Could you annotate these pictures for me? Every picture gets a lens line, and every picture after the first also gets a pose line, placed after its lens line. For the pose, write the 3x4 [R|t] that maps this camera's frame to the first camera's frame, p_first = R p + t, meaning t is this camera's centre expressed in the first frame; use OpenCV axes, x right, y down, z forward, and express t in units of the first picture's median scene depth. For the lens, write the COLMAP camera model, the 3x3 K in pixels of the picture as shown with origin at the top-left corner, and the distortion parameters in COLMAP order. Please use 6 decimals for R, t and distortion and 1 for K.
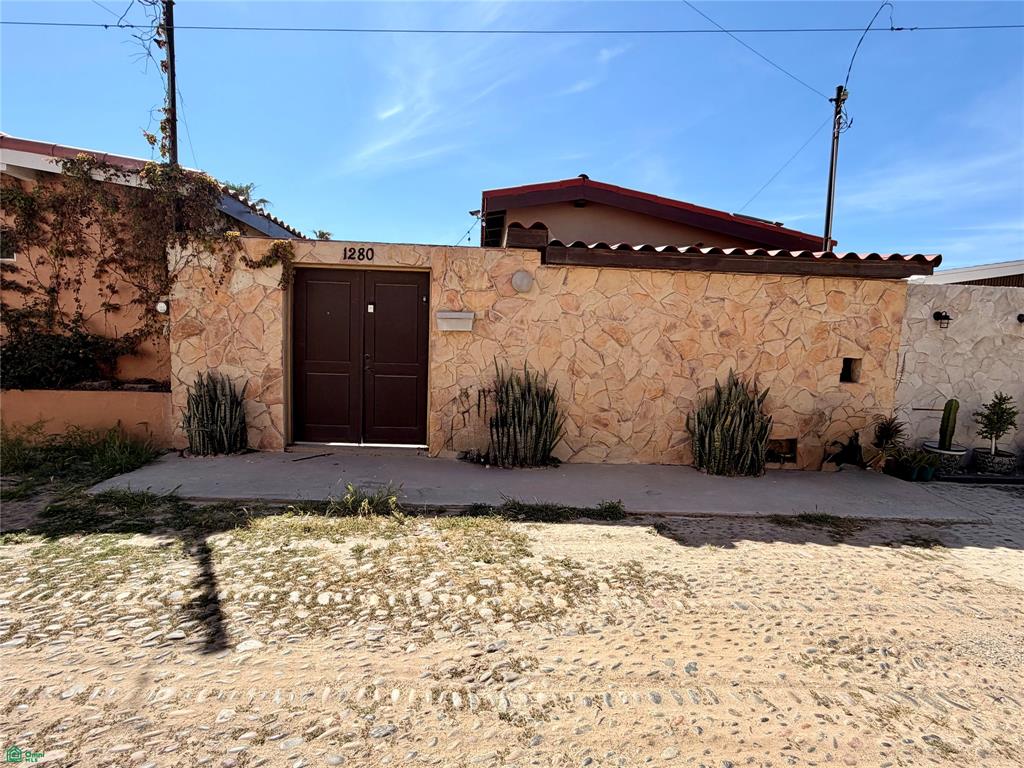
lens RADIAL K [[494.6, 0, 513.3], [0, 494.6, 387.3], [0, 0, 1]] dist [-0.002910, 0.000284]
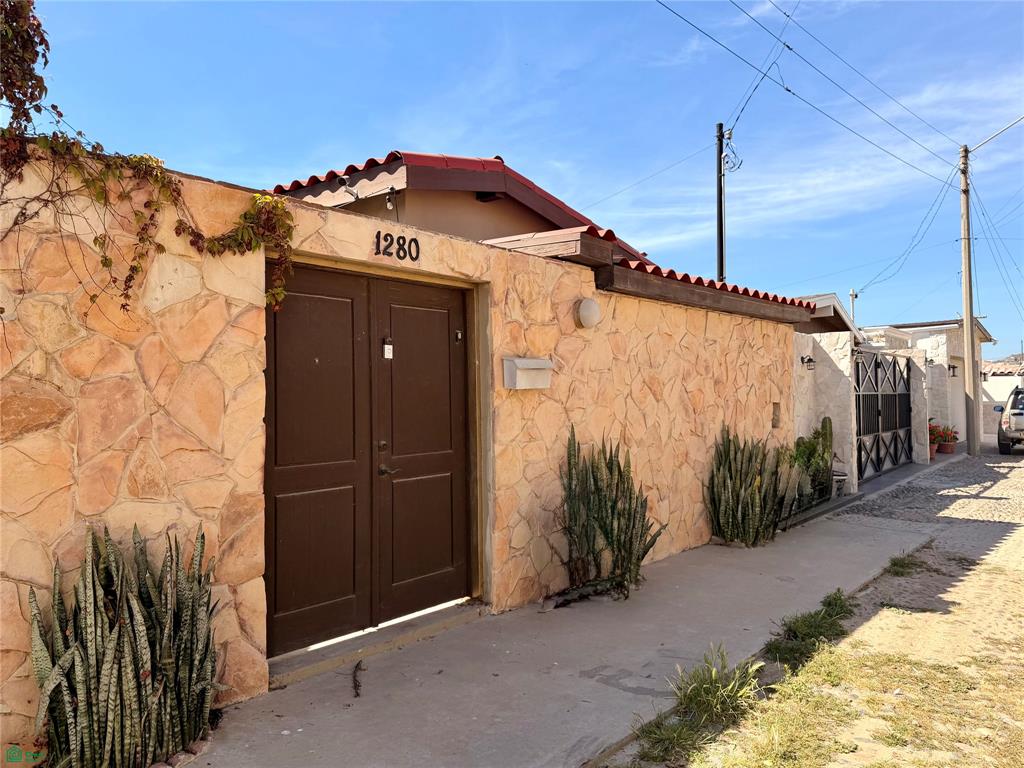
lens RADIAL K [[755.5, 0, 512.2], [0, 755.5, 379.3], [0, 0, 1]] dist [0.041201, -0.044326]
pose [[0.661509, -0.025122, 0.749517, -0.818069], [0.099916, 0.993481, -0.054885, -0.077028], [-0.743252, 0.111195, 0.659706, 0.403052]]
